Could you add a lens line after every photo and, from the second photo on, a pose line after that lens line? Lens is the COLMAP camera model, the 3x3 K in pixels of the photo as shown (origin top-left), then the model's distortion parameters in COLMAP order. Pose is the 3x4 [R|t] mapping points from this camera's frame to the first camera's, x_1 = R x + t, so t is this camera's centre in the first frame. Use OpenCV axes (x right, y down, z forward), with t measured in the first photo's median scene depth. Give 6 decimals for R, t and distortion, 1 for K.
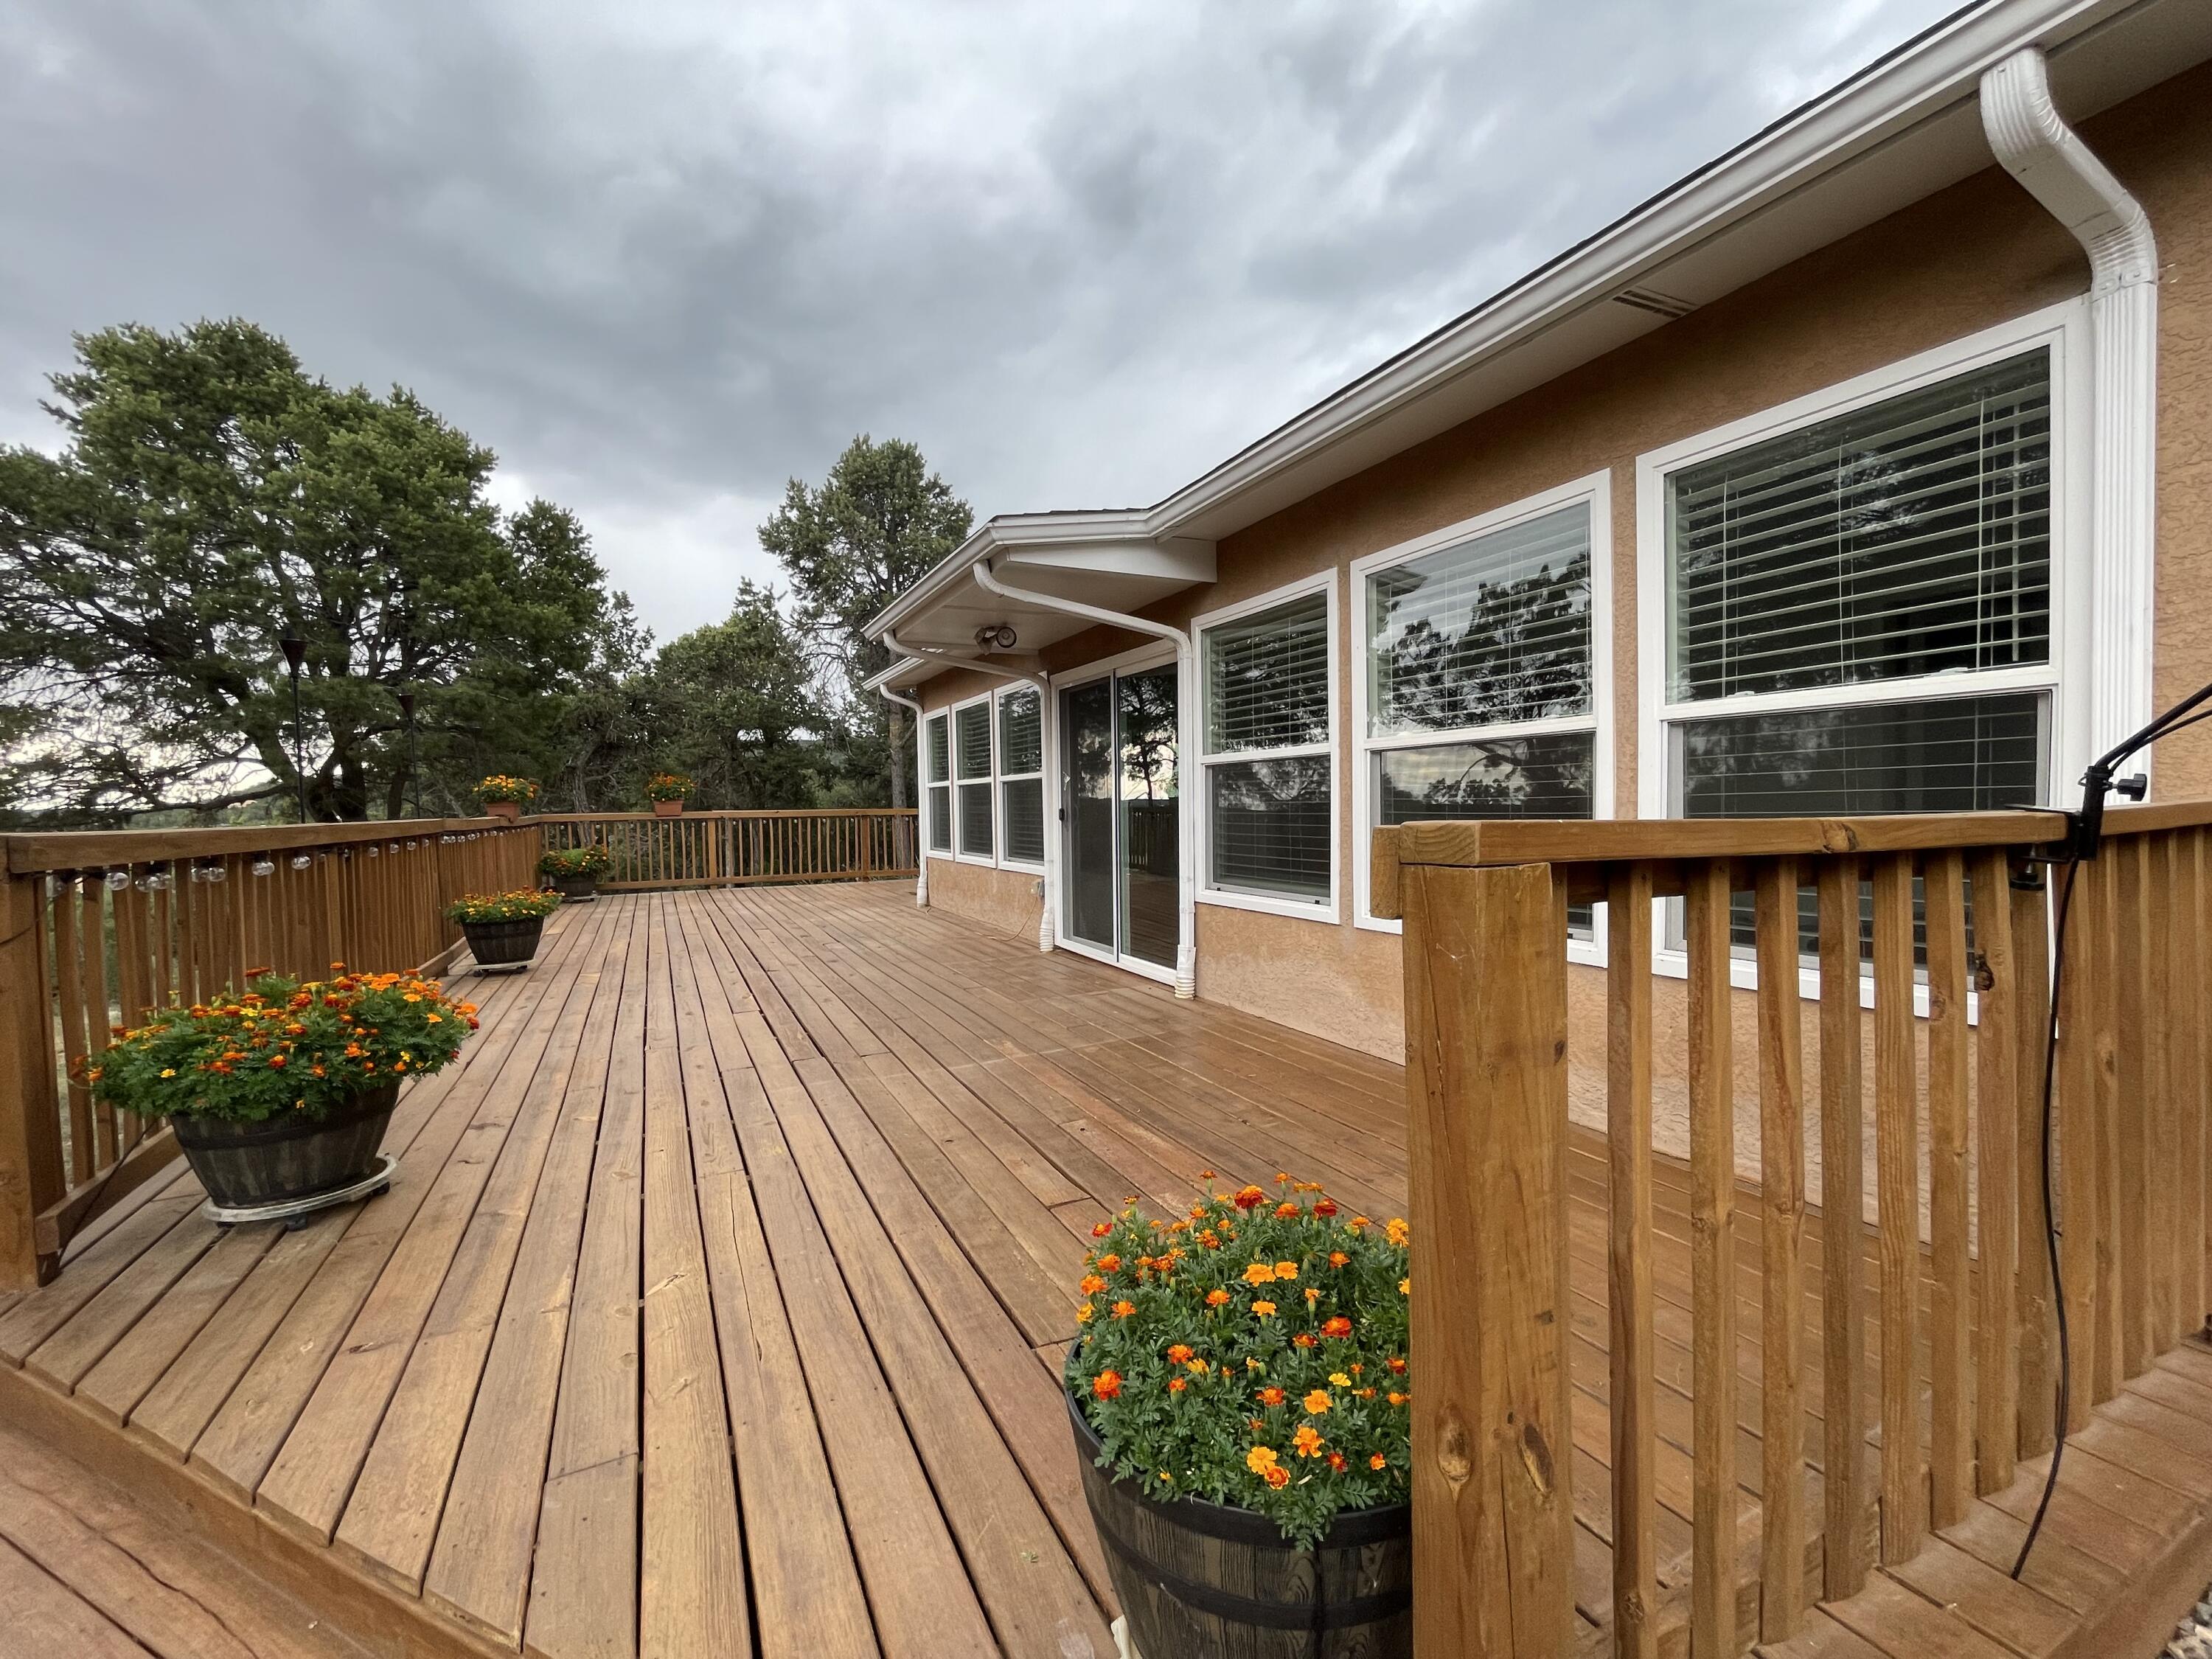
lens RADIAL K [[898.6, 0, 1105.2], [0, 898.6, 824.0], [0, 0, 1]] dist [-0.000073, -0.000609]
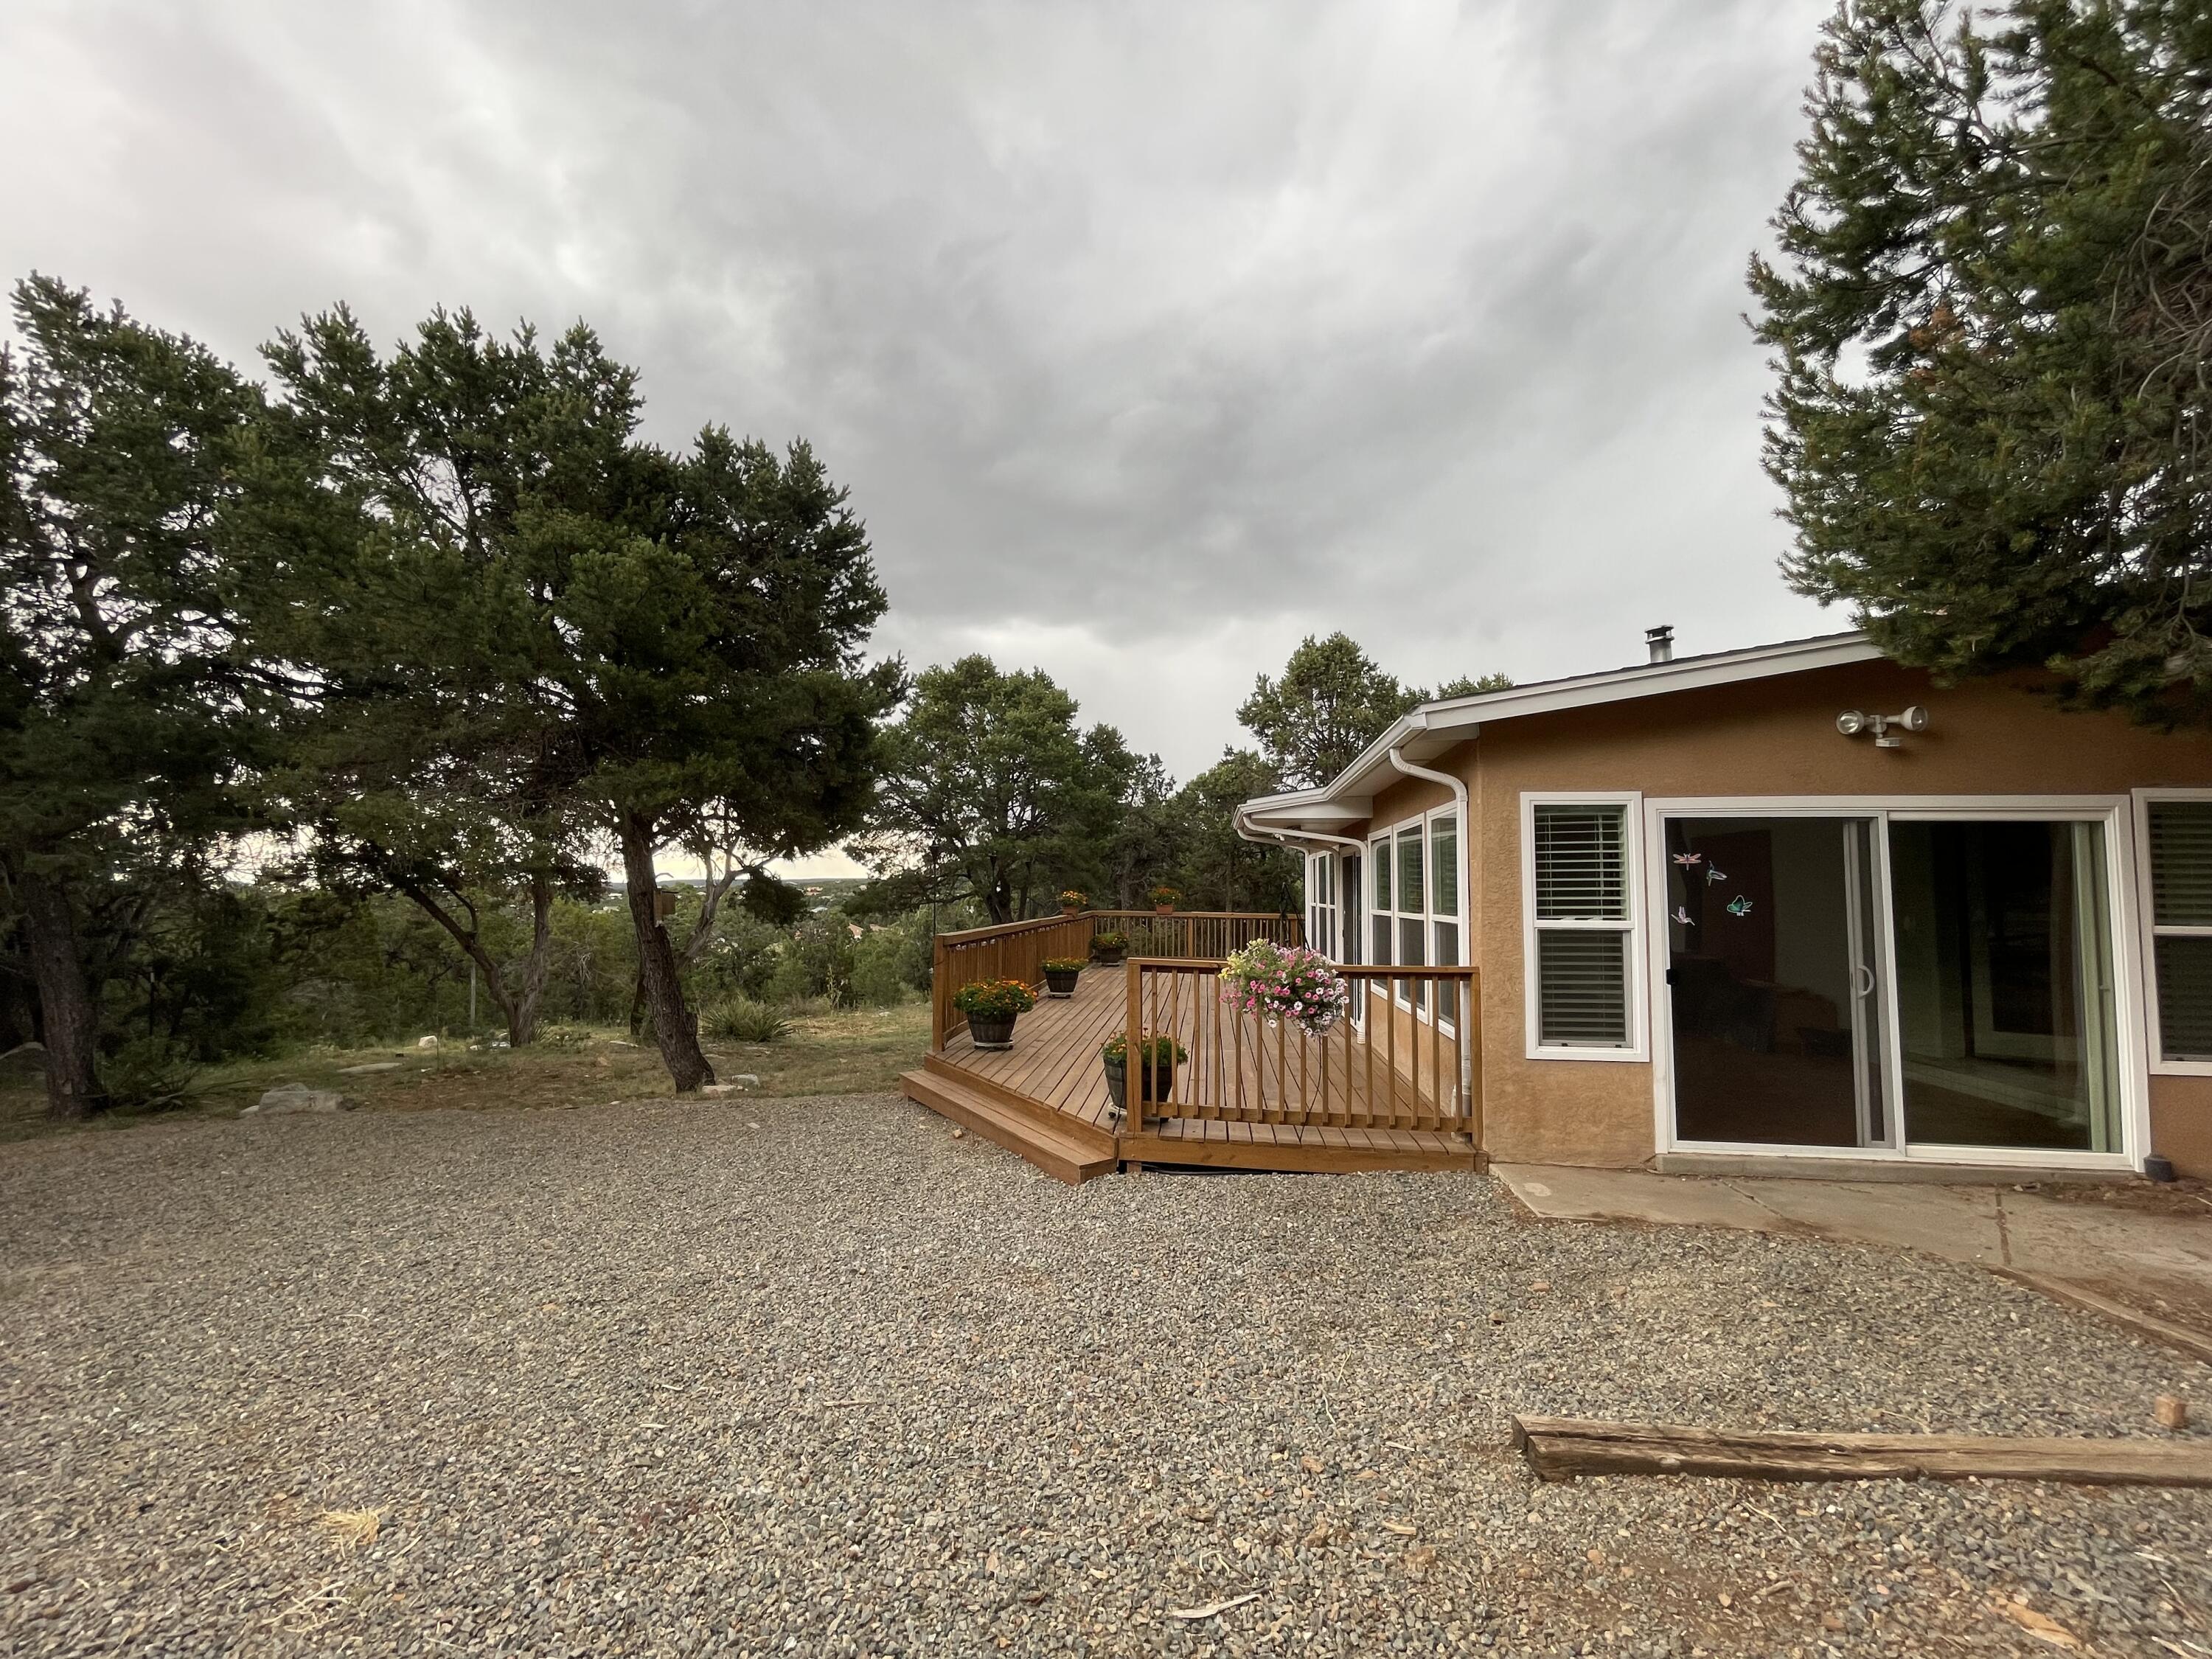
lens RADIAL K [[898.6, 0, 1106.2], [0, 898.6, 836.1], [0, 0, 1]] dist [-0.000073, -0.000609]
pose [[0.836219, -0.000855, -0.548395, 0.222430], [-0.045302, 0.996473, -0.070632, -0.024616], [0.546521, 0.083907, 0.833231, -0.278531]]
